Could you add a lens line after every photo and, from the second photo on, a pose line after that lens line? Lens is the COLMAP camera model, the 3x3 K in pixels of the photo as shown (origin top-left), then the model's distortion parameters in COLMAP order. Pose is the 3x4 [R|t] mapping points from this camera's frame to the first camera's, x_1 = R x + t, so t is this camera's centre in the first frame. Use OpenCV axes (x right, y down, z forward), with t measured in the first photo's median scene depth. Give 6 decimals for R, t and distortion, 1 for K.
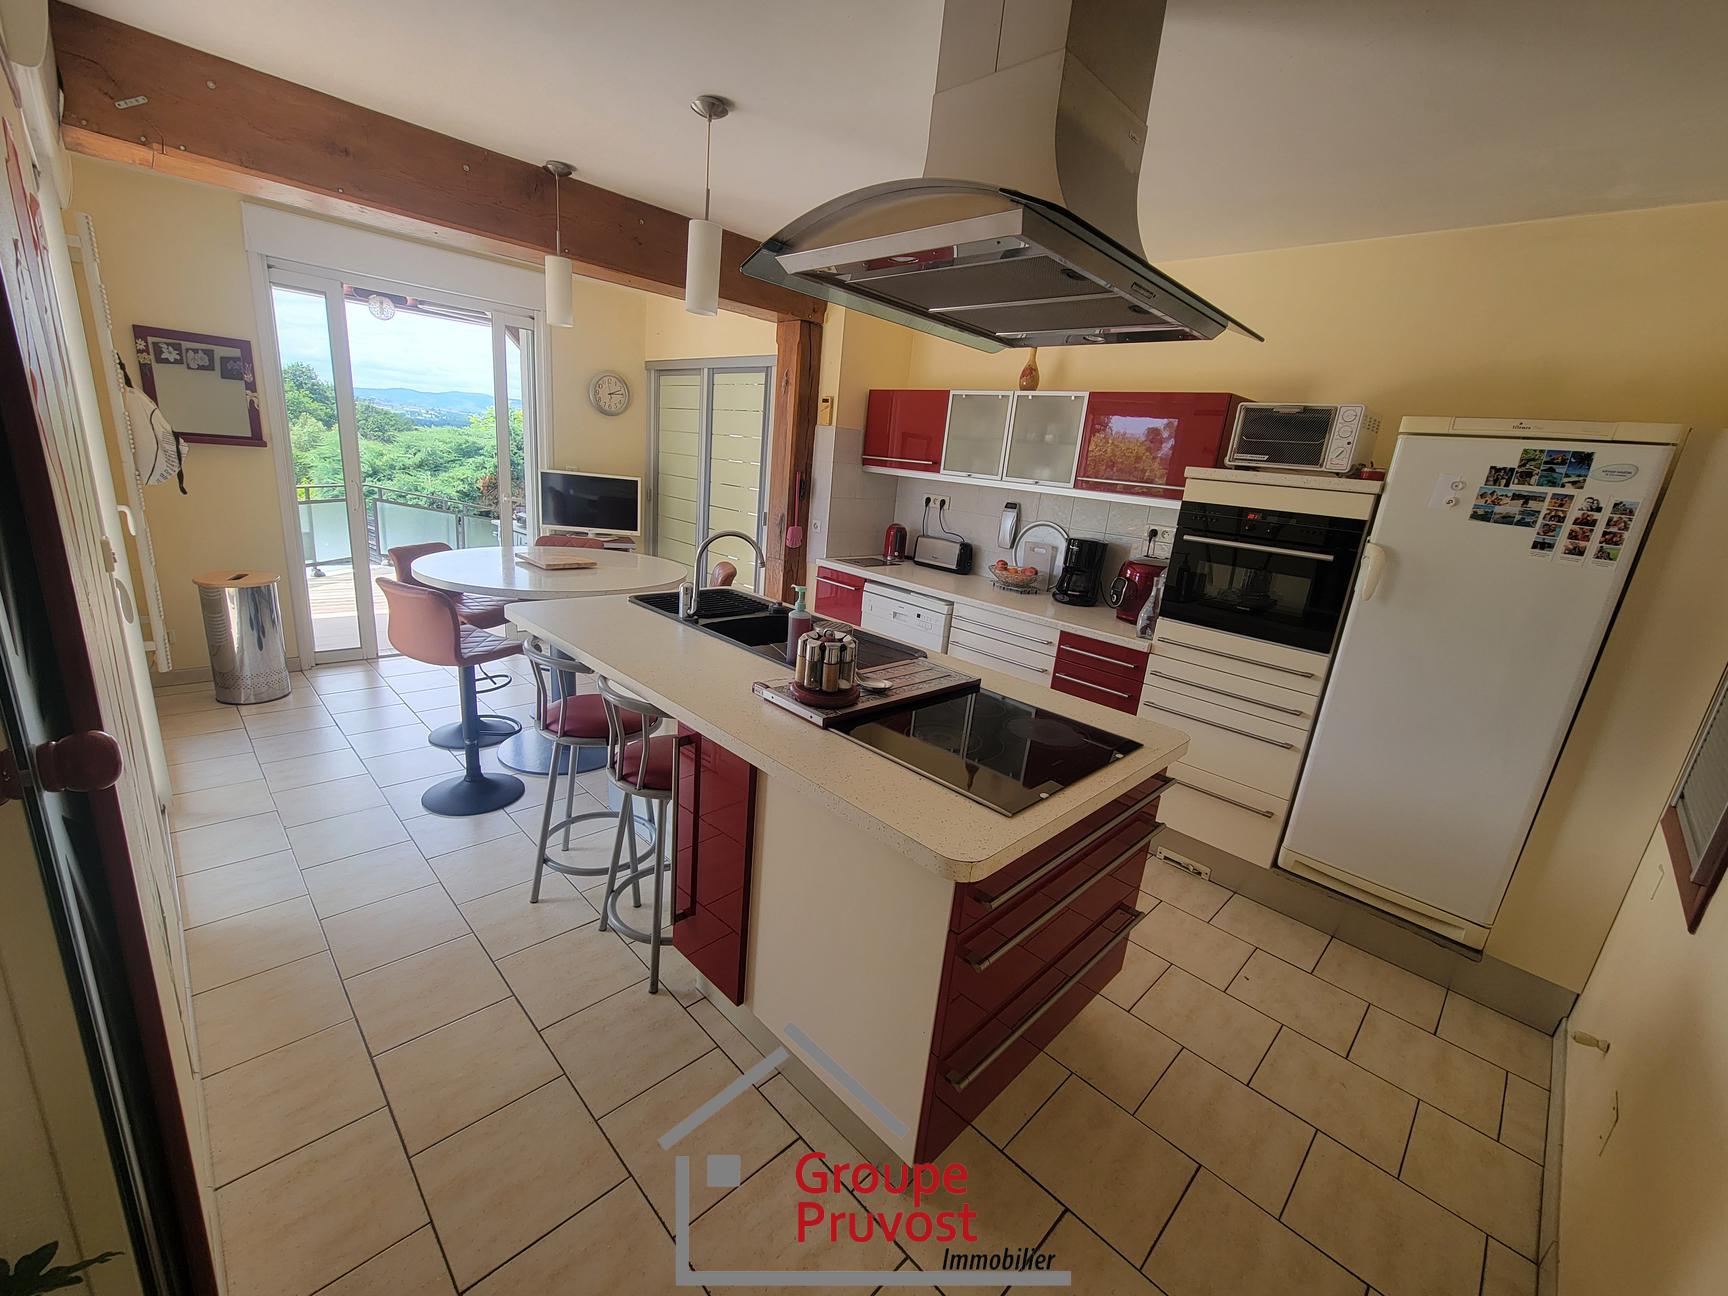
lens RADIAL K [[703.2, 0, 859.0], [0, 703.2, 655.0], [0, 0, 1]] dist [-0.000381, -0.000655]
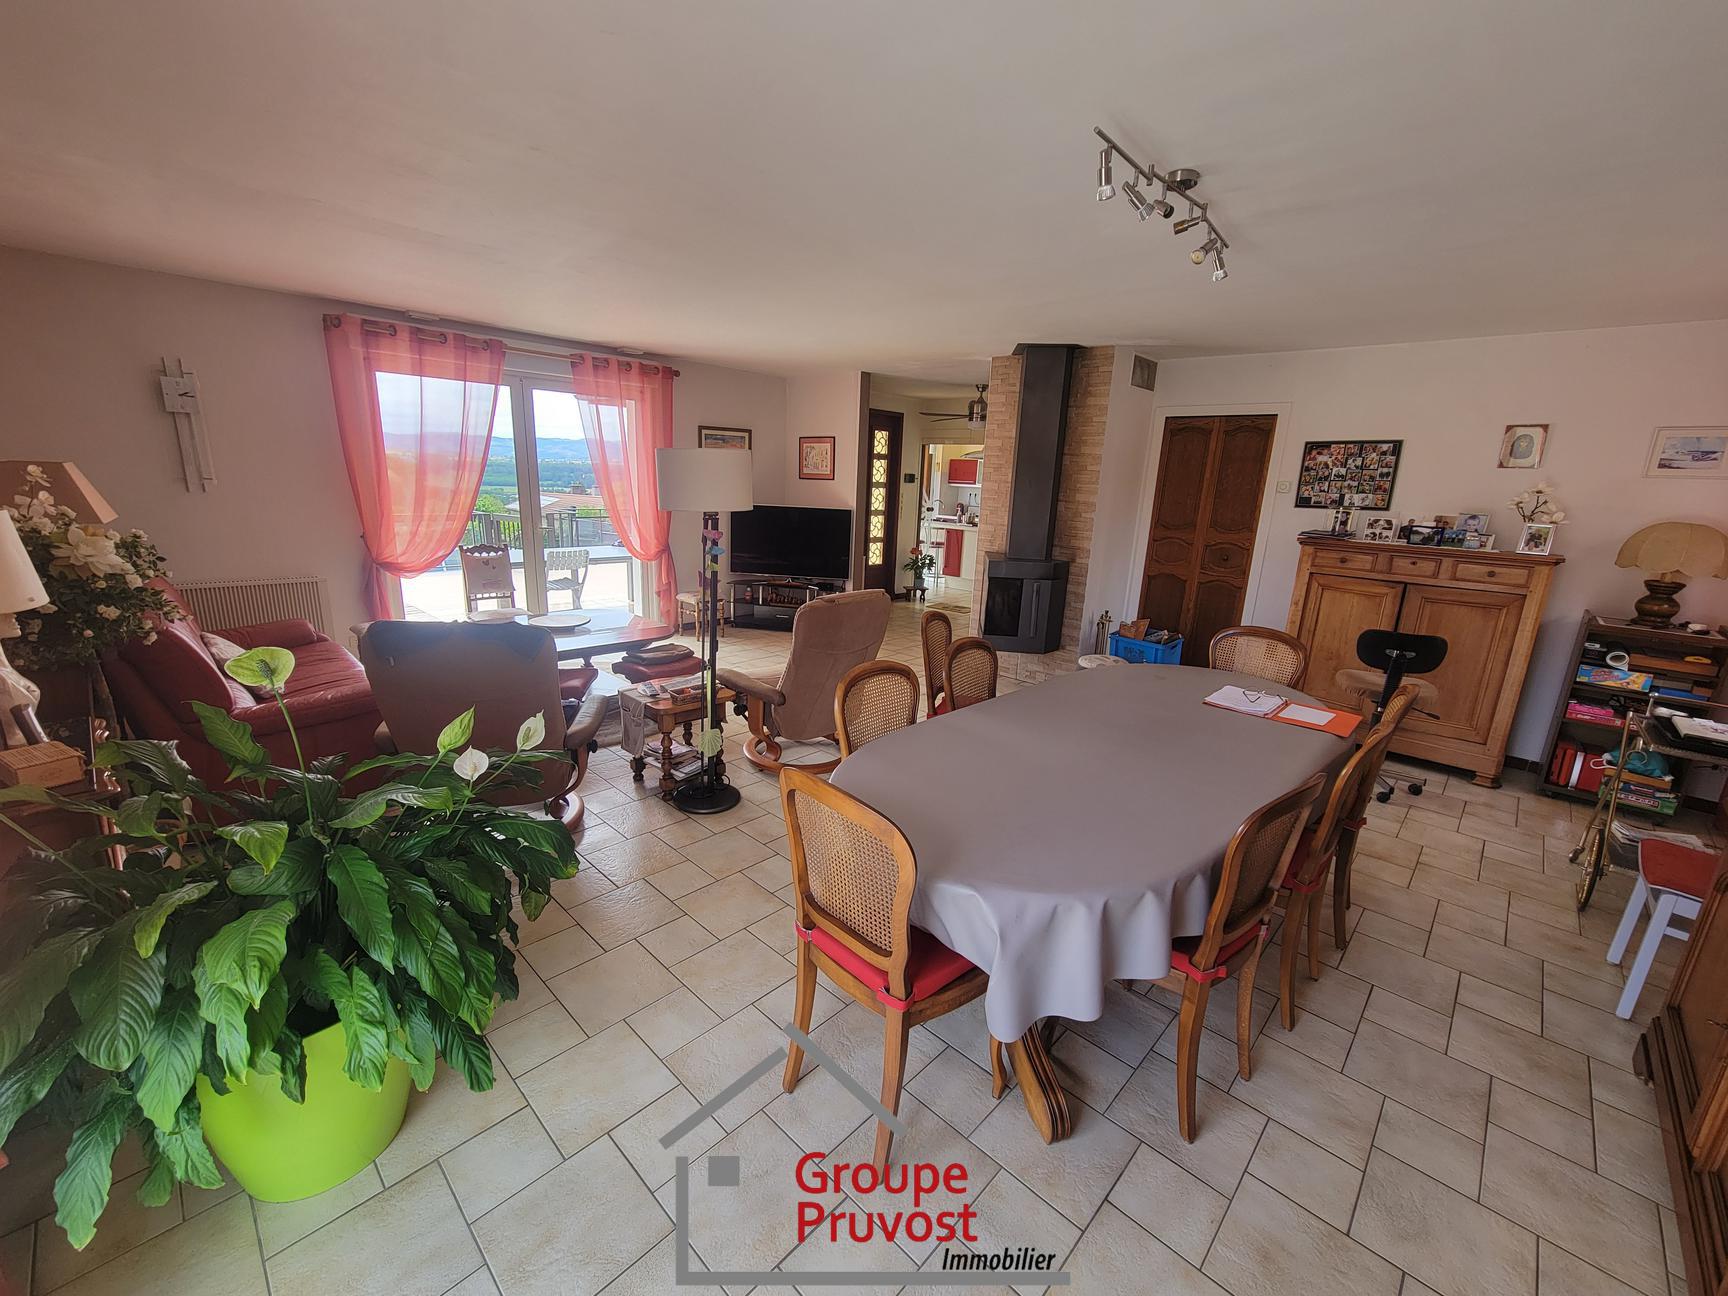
lens RADIAL K [[703.2, 0, 859.0], [0, 703.2, 655.0], [0, 0, 1]] dist [-0.000381, -0.000655]
pose [[0.998362, -0.056843, 0.006537, -0.628636], [0.056980, 0.998108, -0.023086, 0.730490], [-0.005212, 0.023420, 0.999712, -2.857419]]
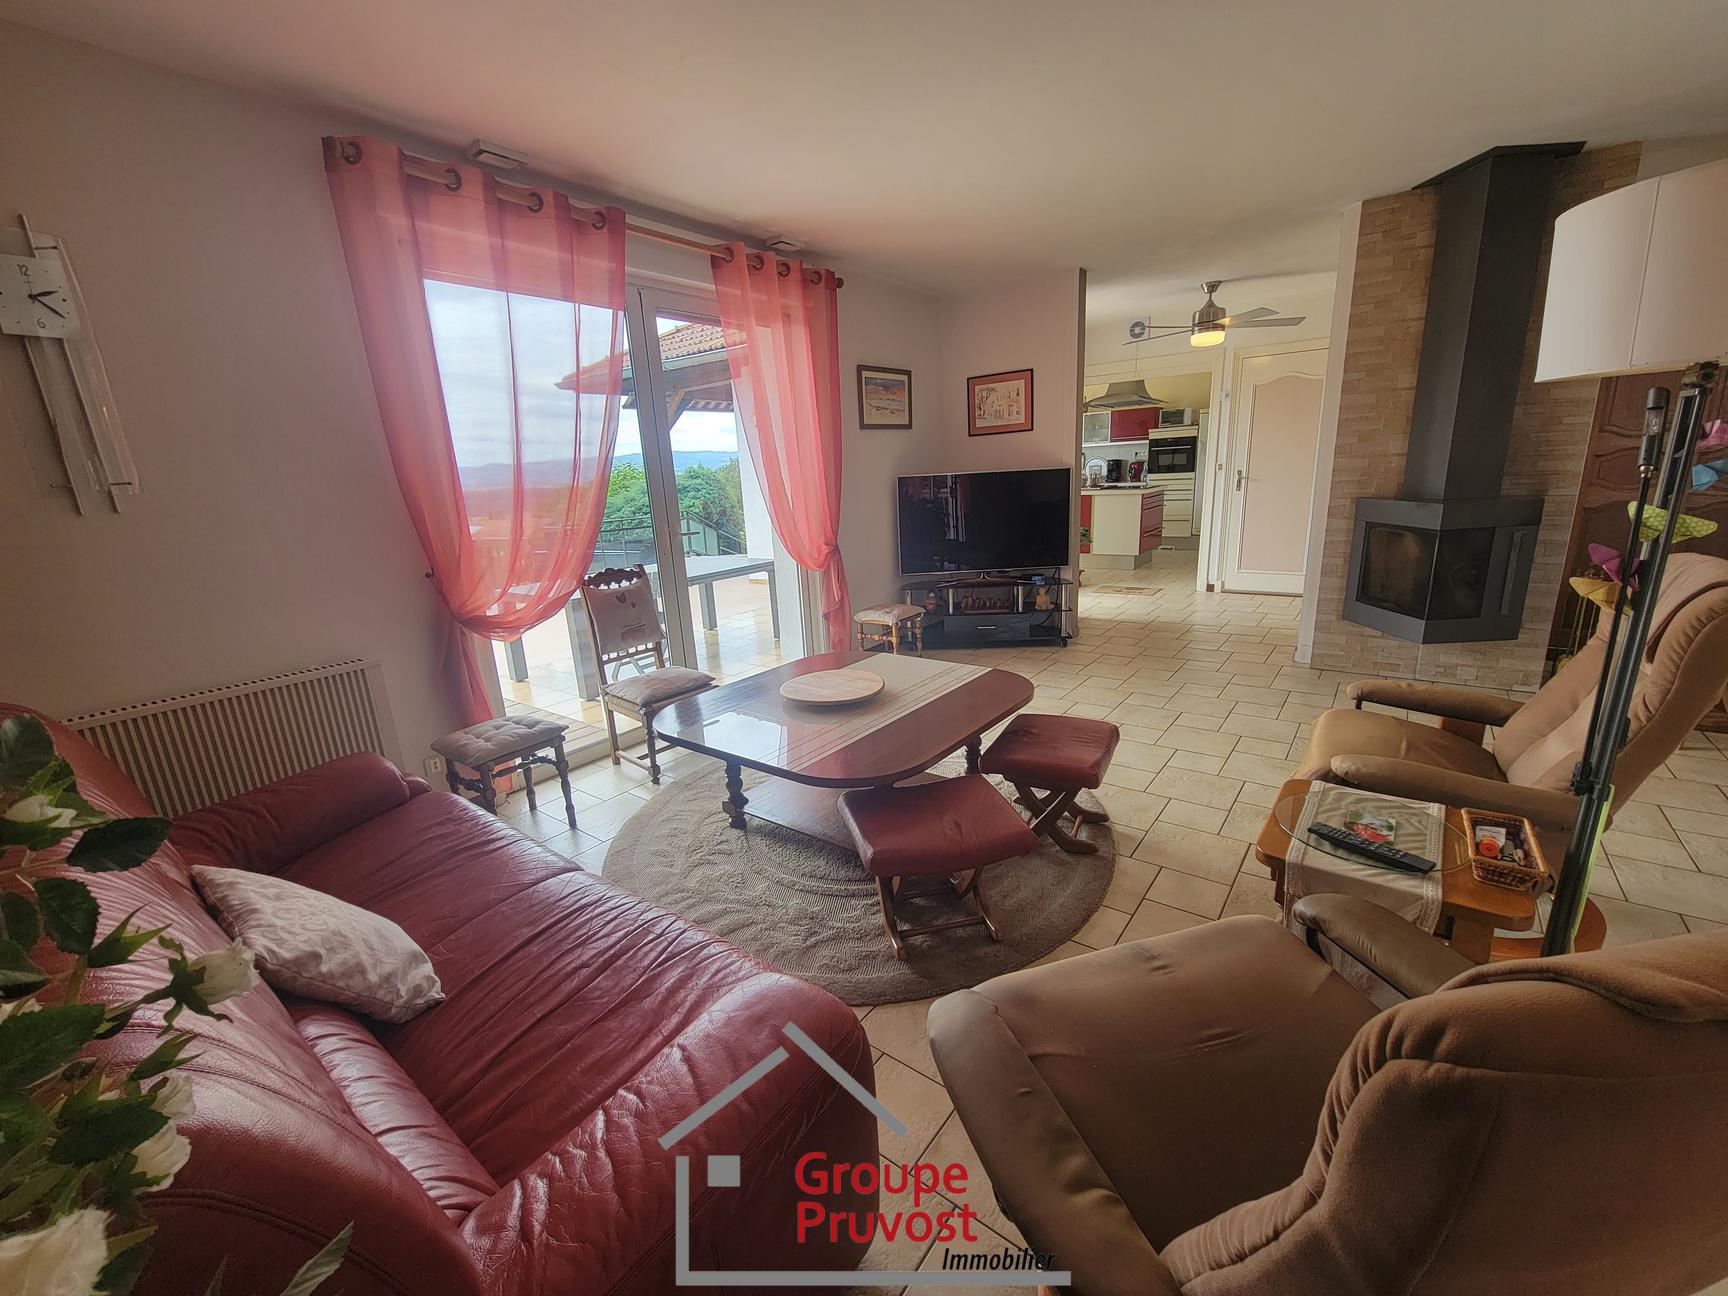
lens RADIAL K [[703.2, 0, 859.0], [0, 703.2, 655.0], [0, 0, 1]] dist [-0.000381, -0.000655]
pose [[0.980191, -0.177781, 0.087295, -1.327573], [0.179014, 0.983825, -0.006441, 0.551266], [-0.084738, 0.021940, 0.996162, -2.144954]]
